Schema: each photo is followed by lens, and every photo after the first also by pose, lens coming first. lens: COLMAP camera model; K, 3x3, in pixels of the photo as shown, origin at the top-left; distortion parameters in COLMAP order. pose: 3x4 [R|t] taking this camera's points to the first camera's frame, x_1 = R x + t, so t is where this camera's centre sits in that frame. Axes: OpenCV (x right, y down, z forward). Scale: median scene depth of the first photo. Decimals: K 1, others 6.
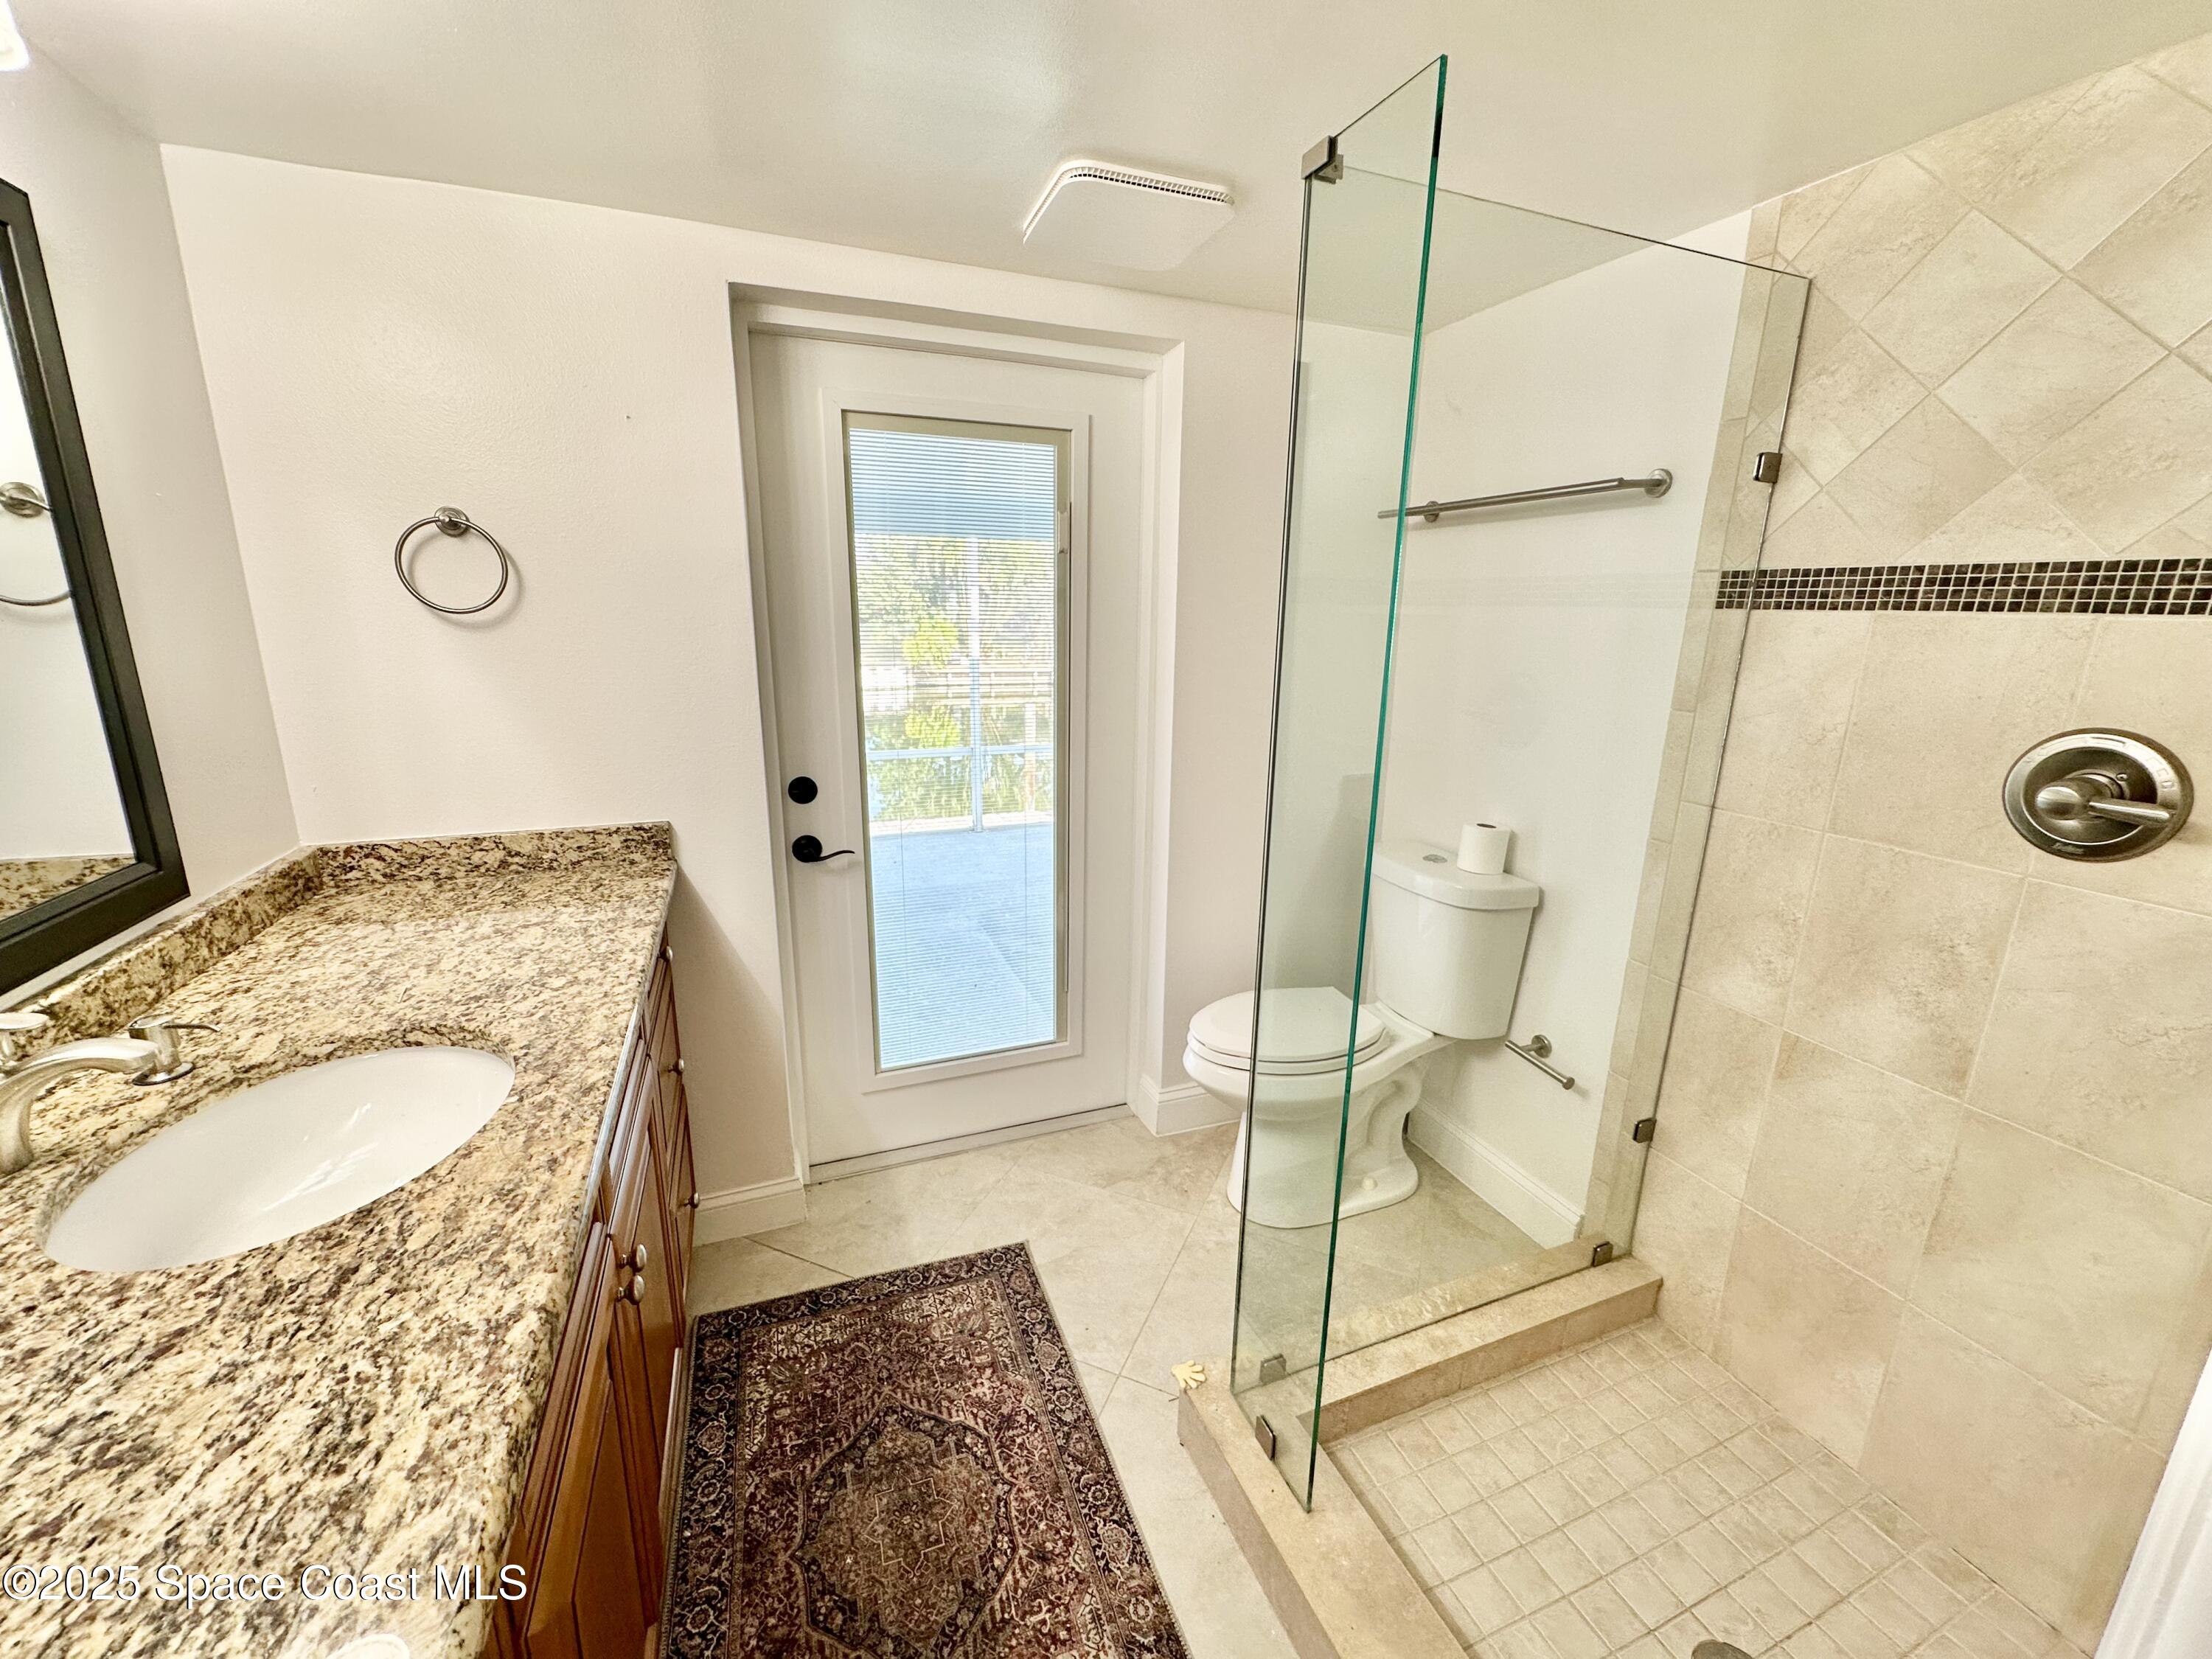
lens RADIAL K [[884.7, 0, 1106.2], [0, 884.7, 824.7], [0, 0, 1]] dist [-0.001490, 0.000482]
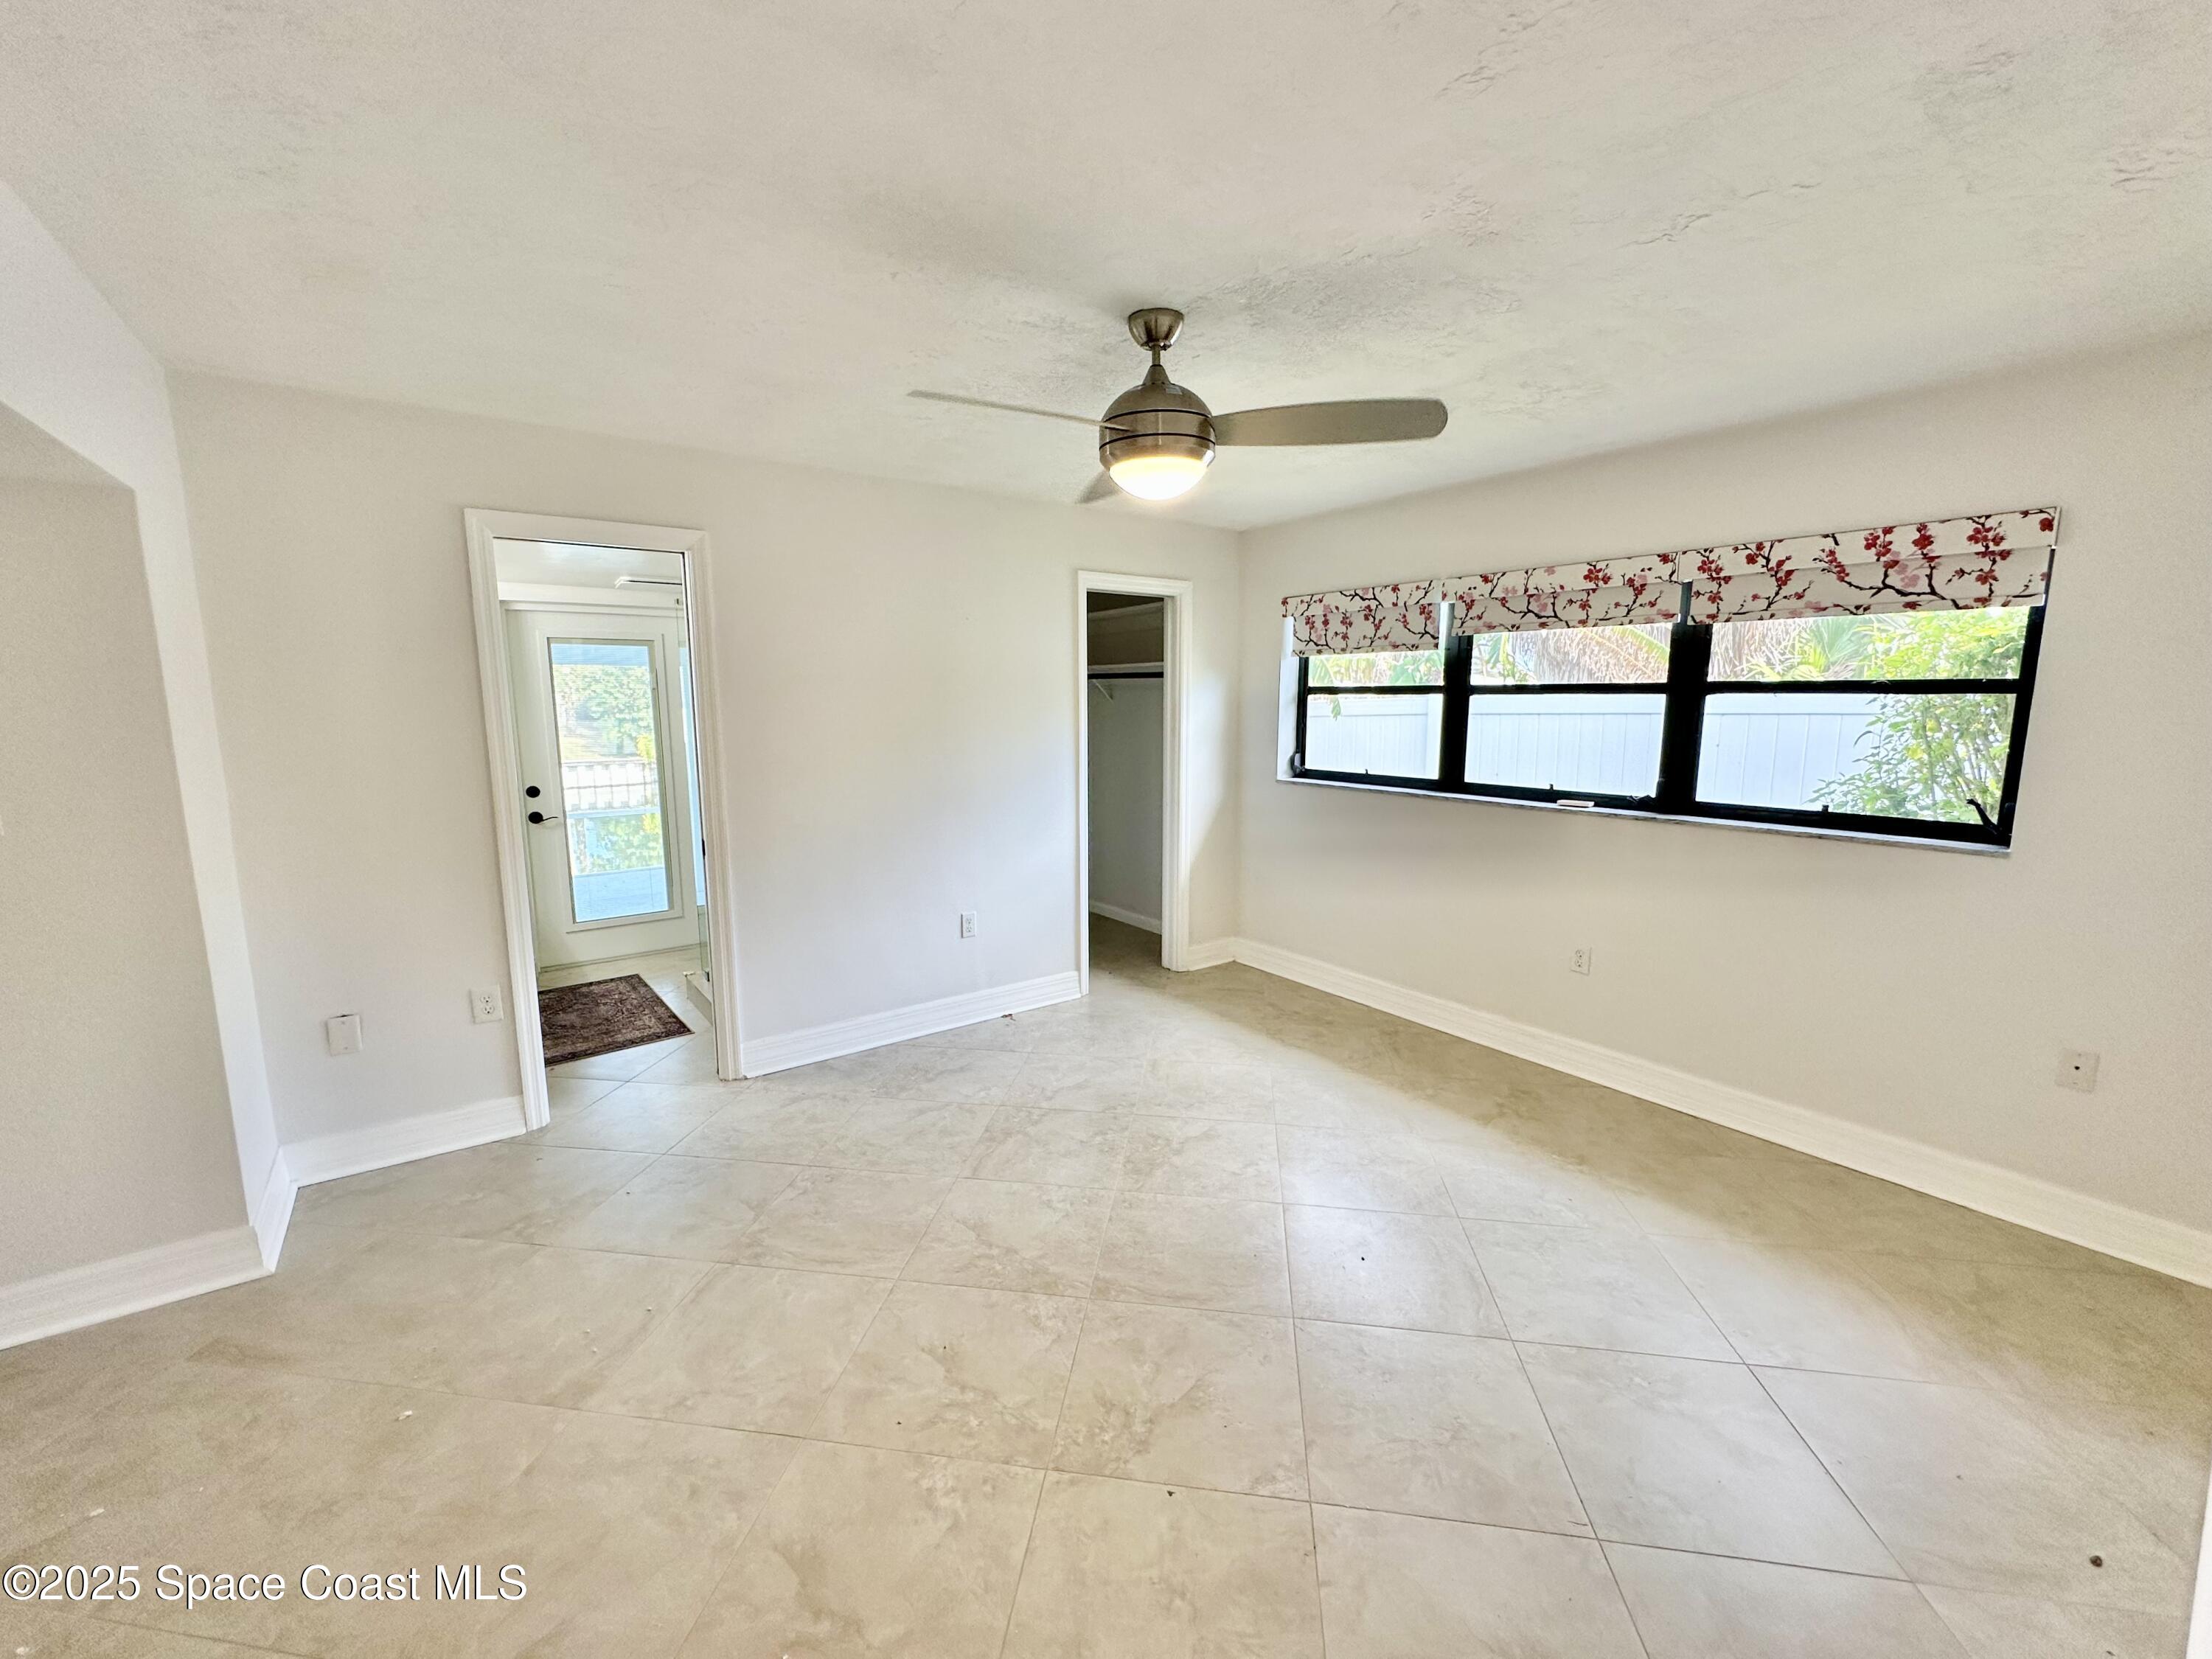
lens RADIAL K [[884.7, 0, 1106.2], [0, 884.7, 824.7], [0, 0, 1]] dist [-0.001490, 0.000482]
pose [[0.966990, -0.055026, 0.248801, 0.700232], [0.078856, 0.993096, -0.086843, 0.483558], [-0.242305, 0.103596, 0.964653, -2.109910]]
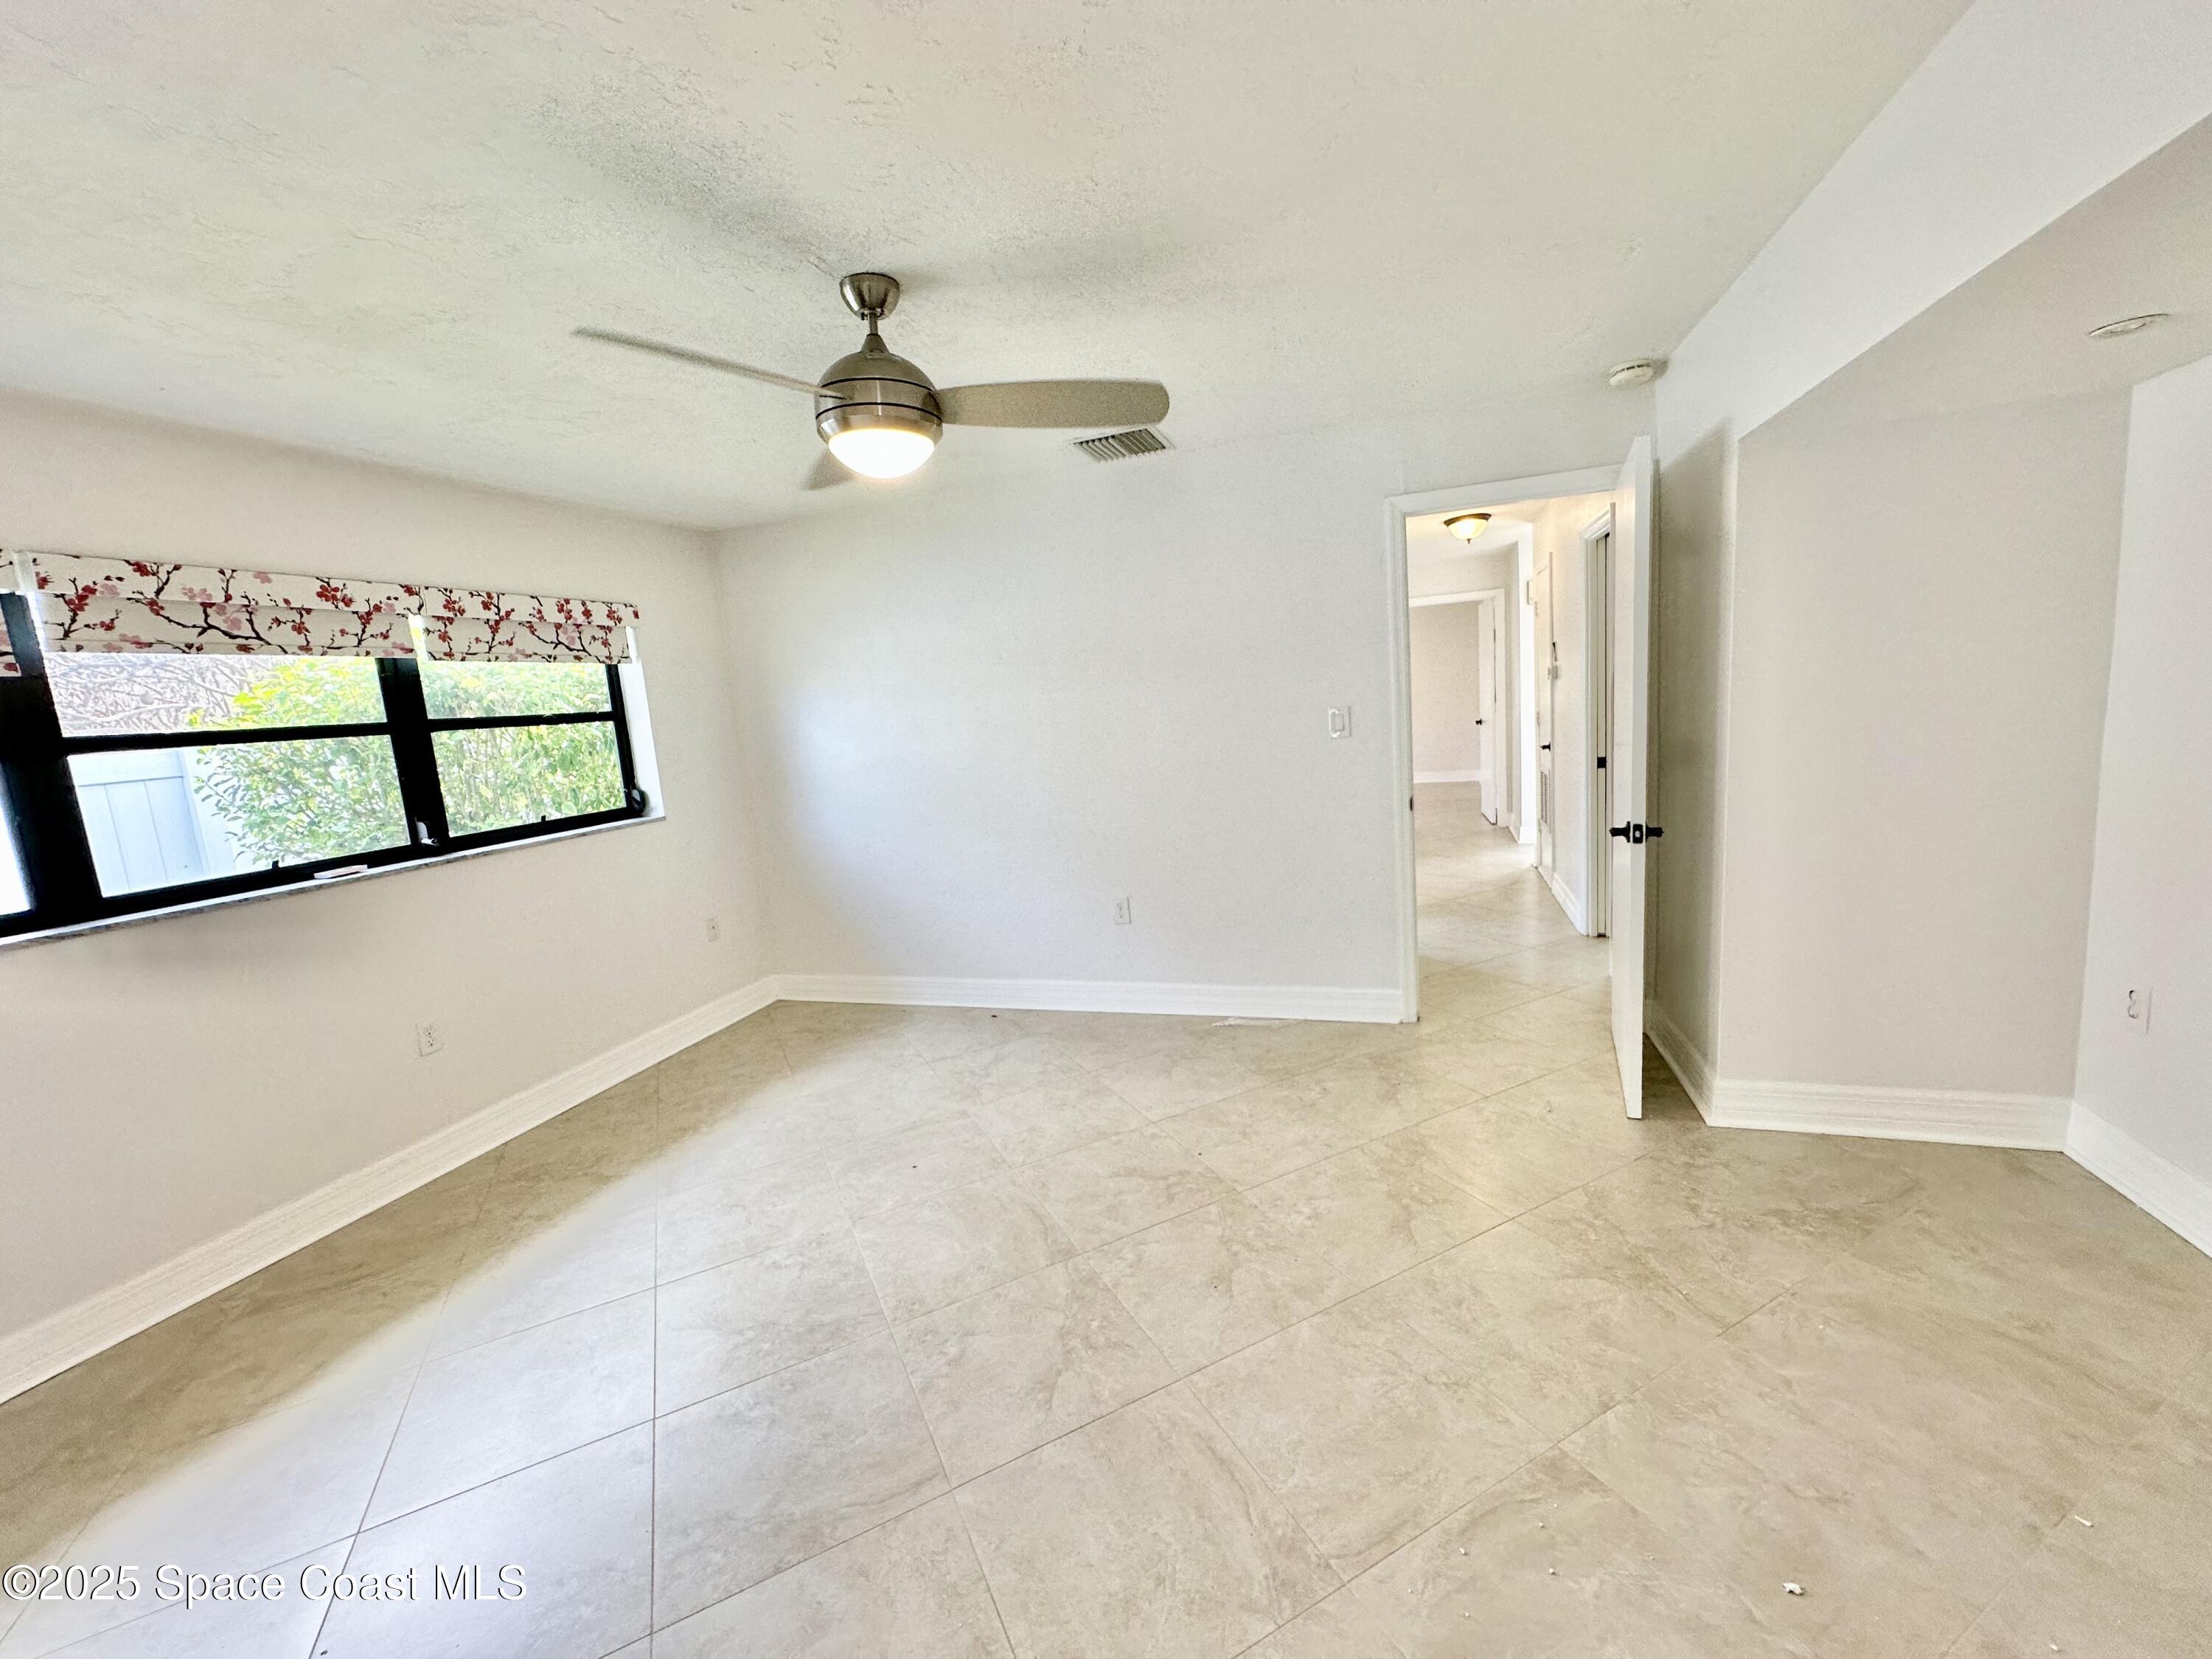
lens RADIAL K [[884.7, 0, 1106.2], [0, 884.7, 824.7], [0, 0, 1]] dist [-0.001490, 0.000482]
pose [[-0.762679, -0.052960, 0.644606, -0.910501], [0.216440, 0.918282, 0.331530, -0.764148], [-0.609487, 0.392370, -0.688891, 3.135479]]
